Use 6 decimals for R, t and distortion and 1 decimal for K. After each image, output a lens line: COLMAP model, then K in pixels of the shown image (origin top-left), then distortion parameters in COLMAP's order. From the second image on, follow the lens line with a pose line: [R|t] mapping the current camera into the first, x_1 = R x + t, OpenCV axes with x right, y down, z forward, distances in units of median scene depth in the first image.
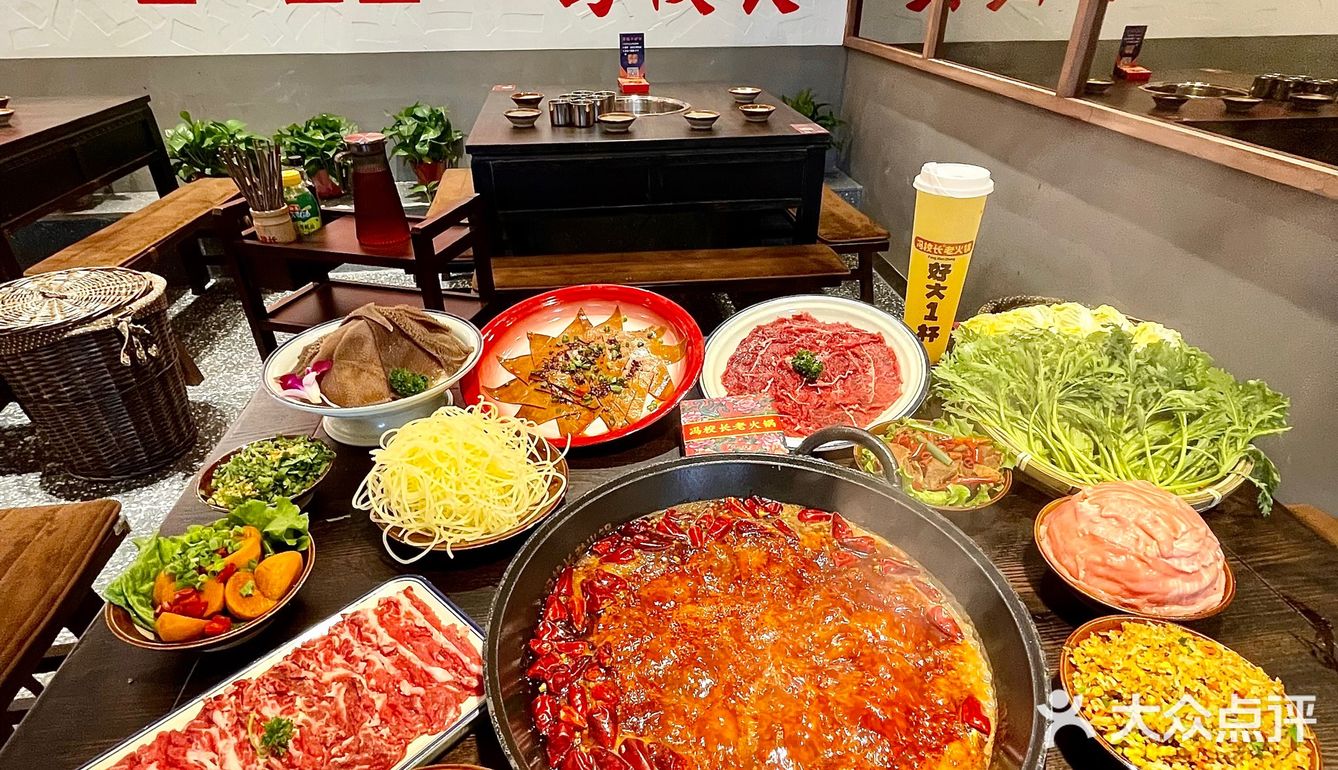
lens RADIAL K [[720.9, 0, 665.3], [0, 720.9, 385.7], [0, 0, 1]] dist [0.012587, -0.005101]
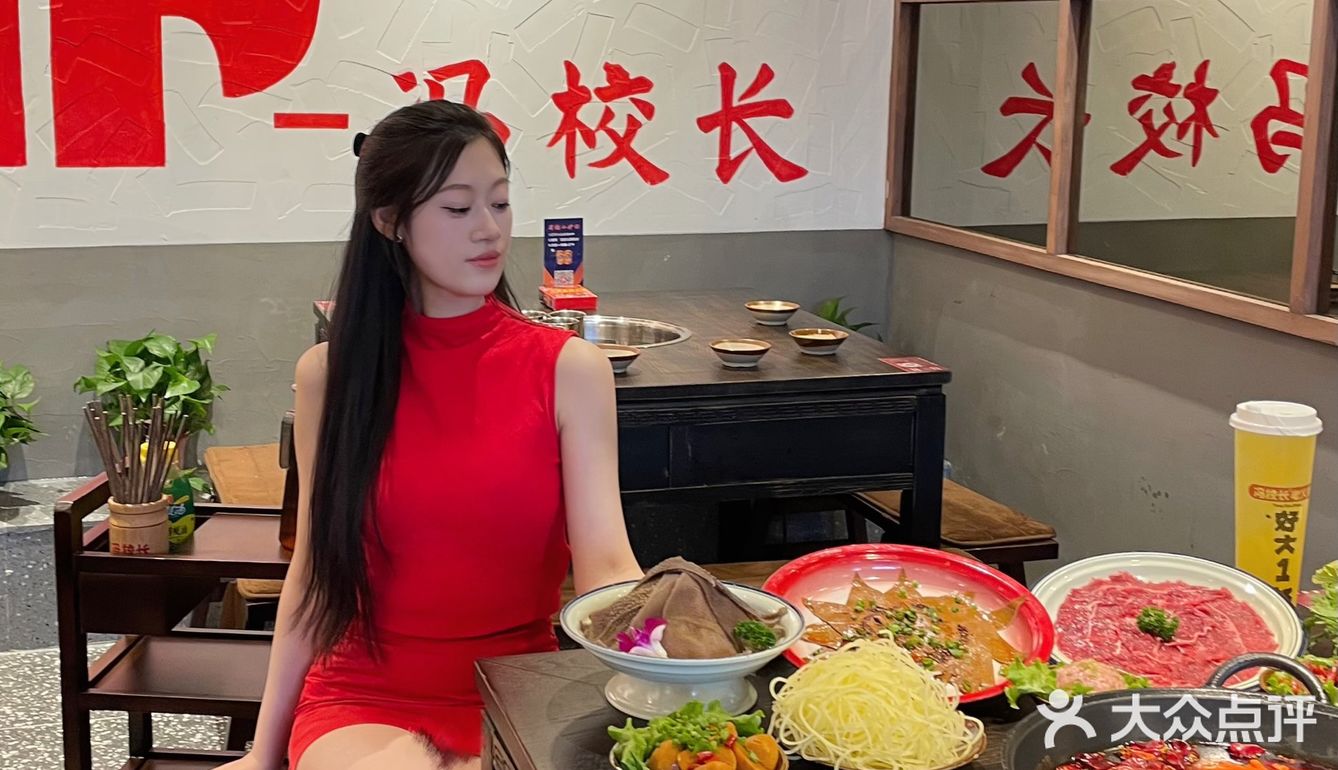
lens RADIAL K [[1484.2, 0, 675.8], [0, 1484.2, 377.0], [0, 0, 1]] dist [0.177488, 0.000000]
pose [[0.993958, -0.013379, 0.108941, -0.484865], [0.048559, 0.943726, -0.327144, 0.216169], [-0.098434, 0.330457, 0.938674, -0.610605]]
